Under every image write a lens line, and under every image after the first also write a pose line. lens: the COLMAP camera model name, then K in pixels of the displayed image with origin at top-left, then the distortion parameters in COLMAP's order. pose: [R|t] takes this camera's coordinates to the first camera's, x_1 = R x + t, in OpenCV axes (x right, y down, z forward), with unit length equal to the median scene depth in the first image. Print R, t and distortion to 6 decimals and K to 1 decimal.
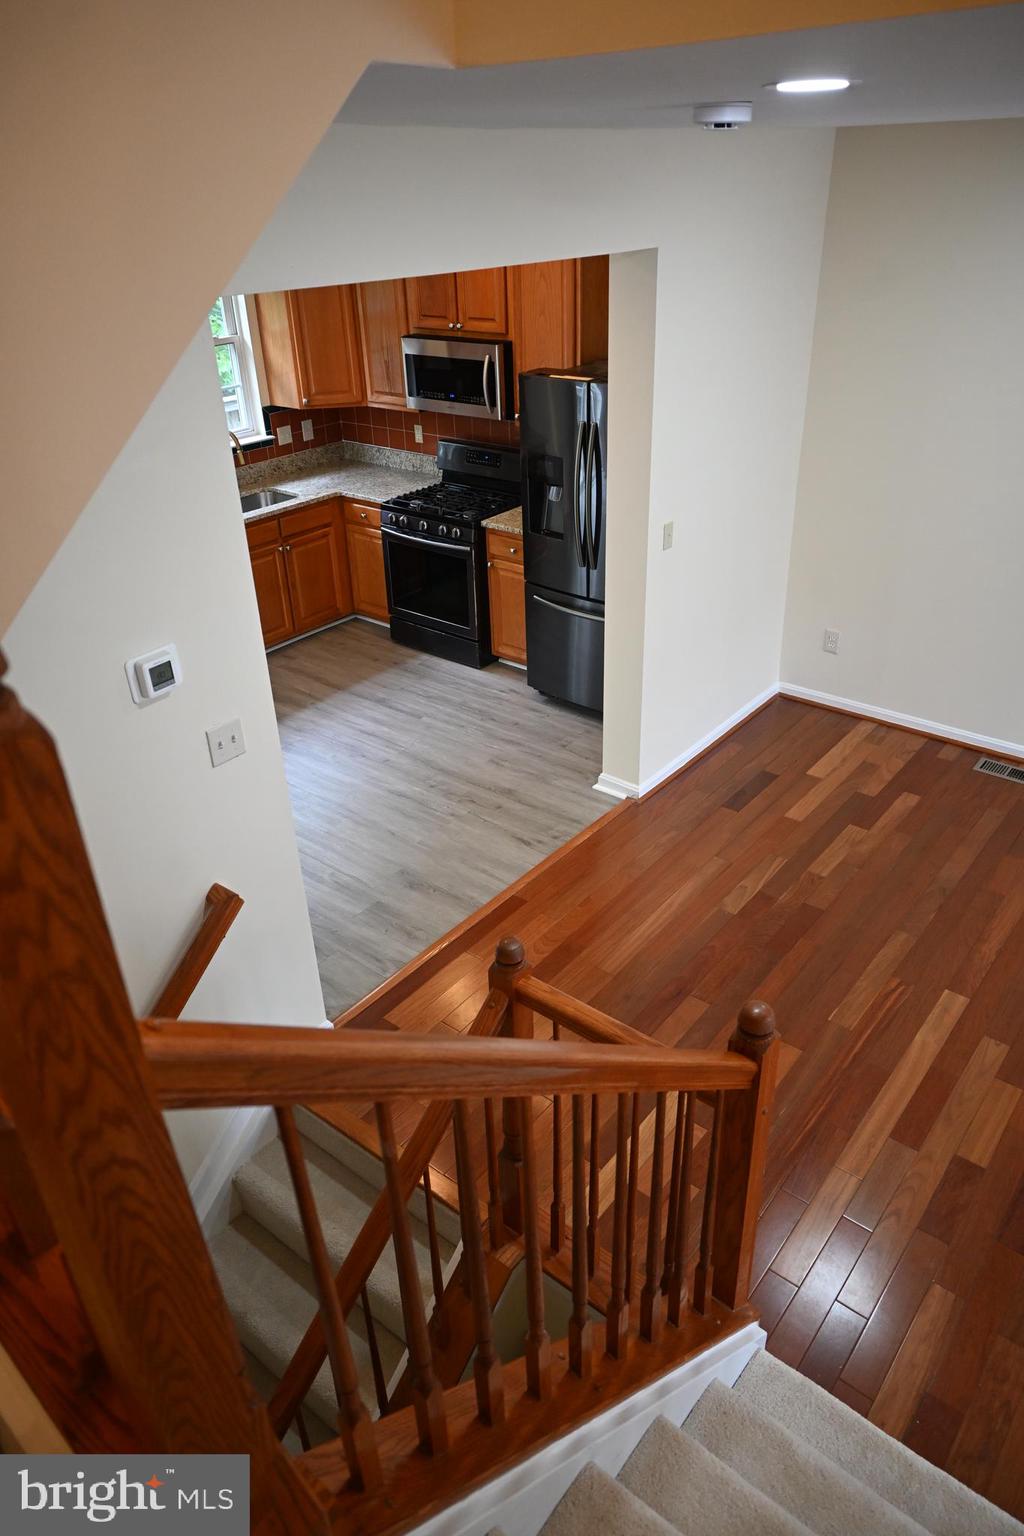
lens RADIAL K [[1035.1, 0, 512.8], [0, 1035.1, 759.1], [0, 0, 1]] dist [-0.003950, 0.004850]
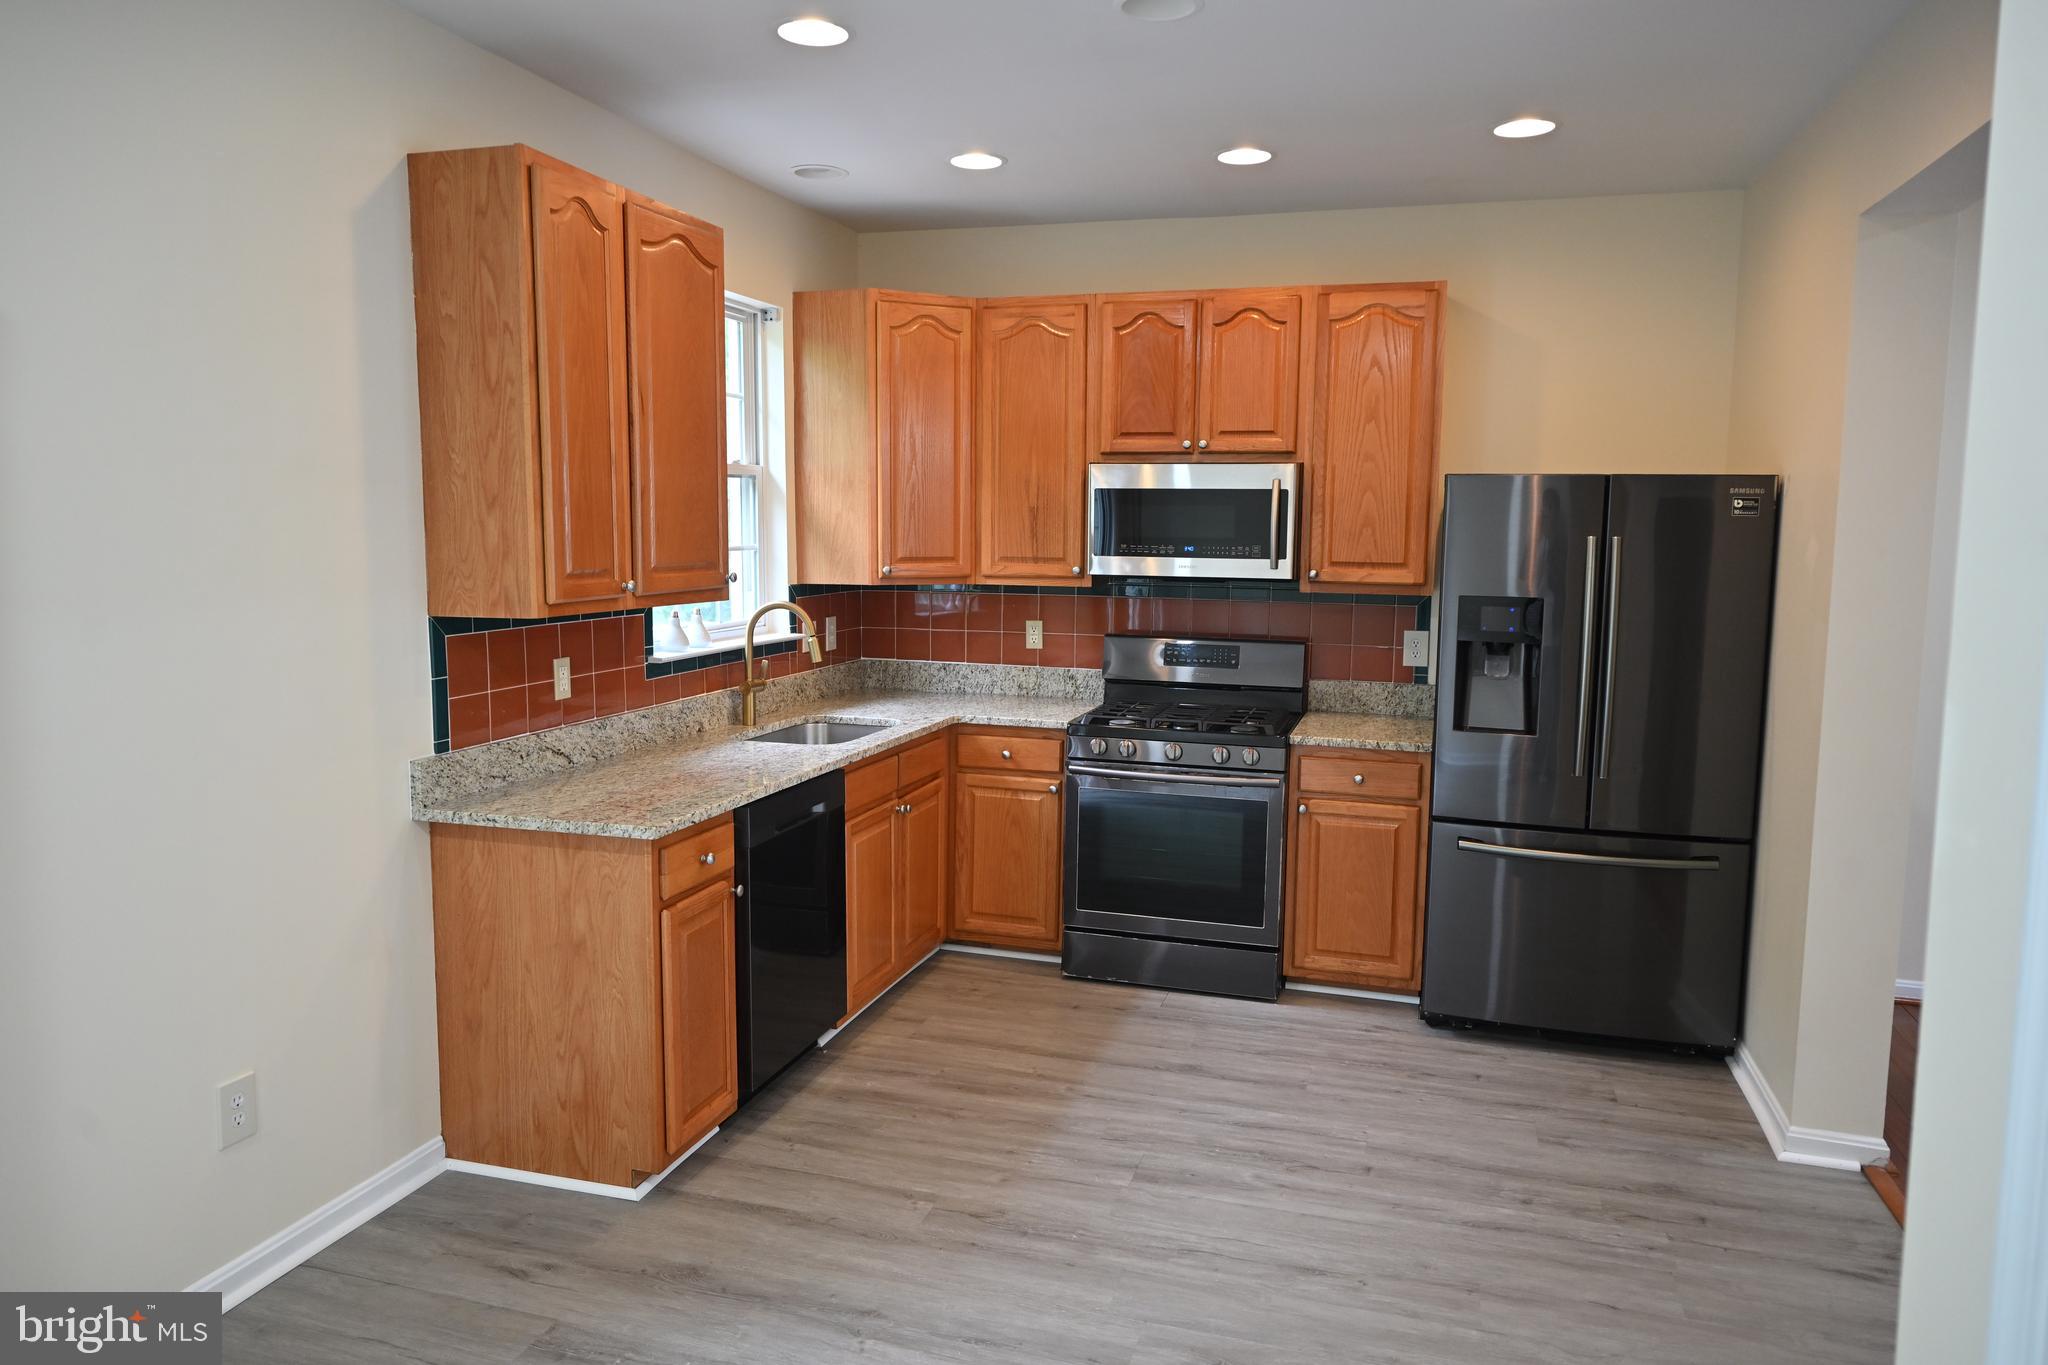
lens RADIAL K [[1380.1, 0, 1022.9], [0, 1380.1, 676.0], [0, 0, 1]] dist [-0.003950, 0.004850]
pose [[0.929058, -0.001941, 0.369930, -0.422508], [0.145248, 0.921596, -0.359948, -0.002001], [-0.340227, 0.388145, 0.856498, 0.340240]]
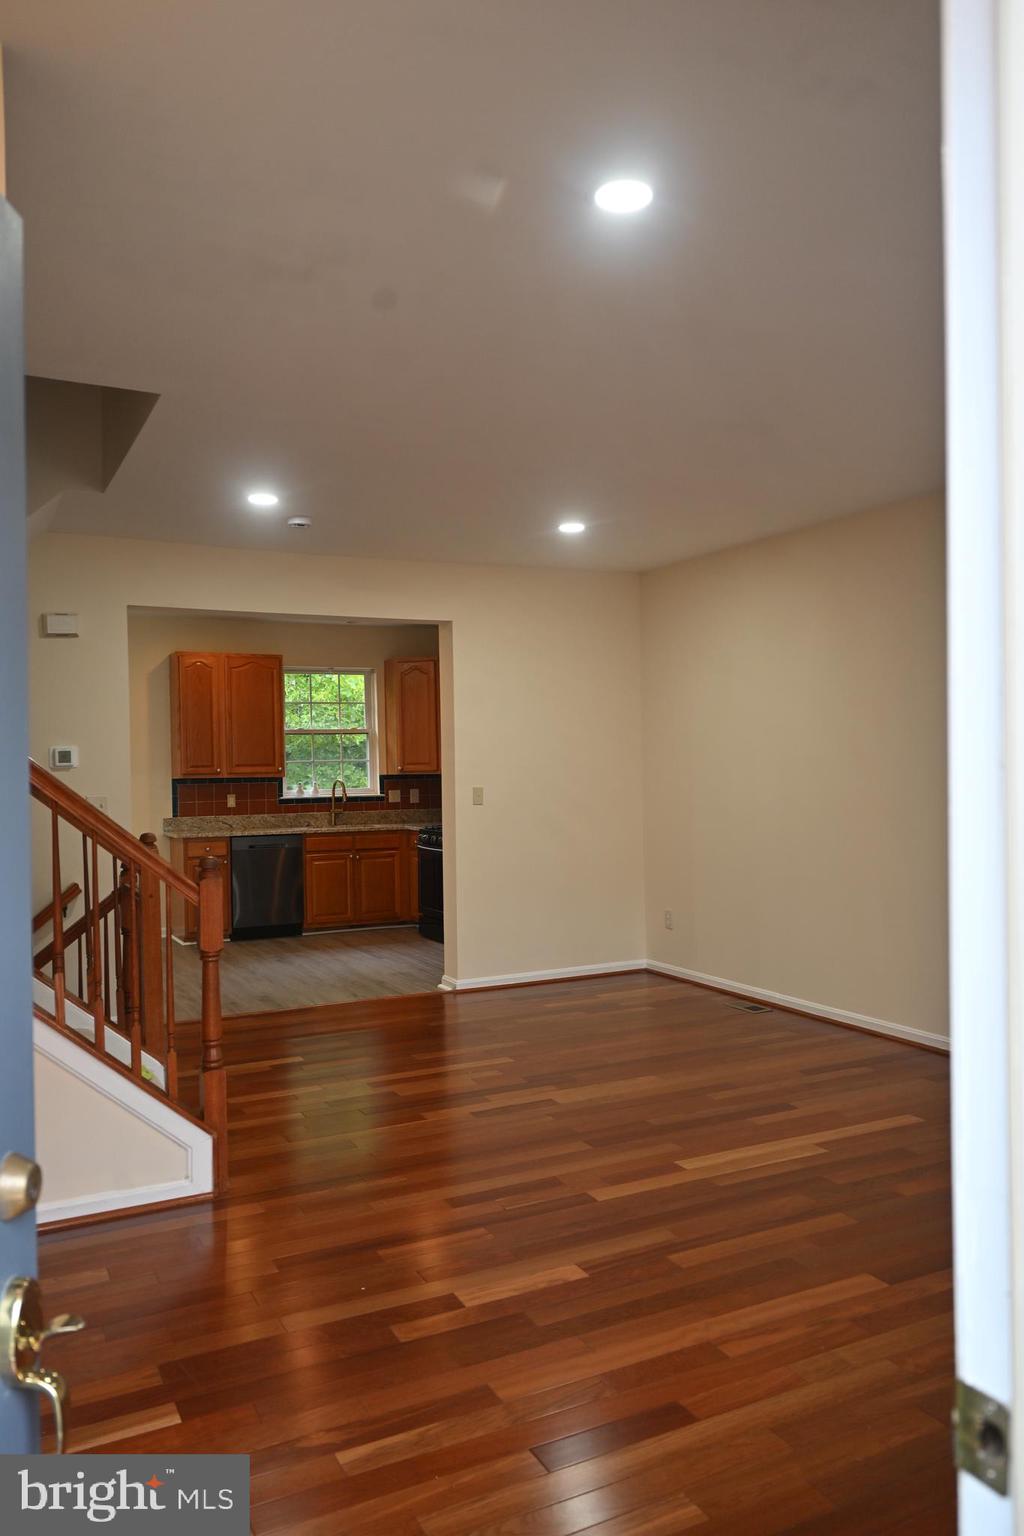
lens RADIAL K [[1171.9, 0, 510.5], [0, 1171.9, 779.0], [0, 0, 1]] dist [0.000263, 0.000657]
pose [[0.908464, 0.017708, -0.417589, 0.628739], [-0.211295, 0.881490, -0.422291, 0.327259], [0.360622, 0.471870, 0.804543, -0.251011]]
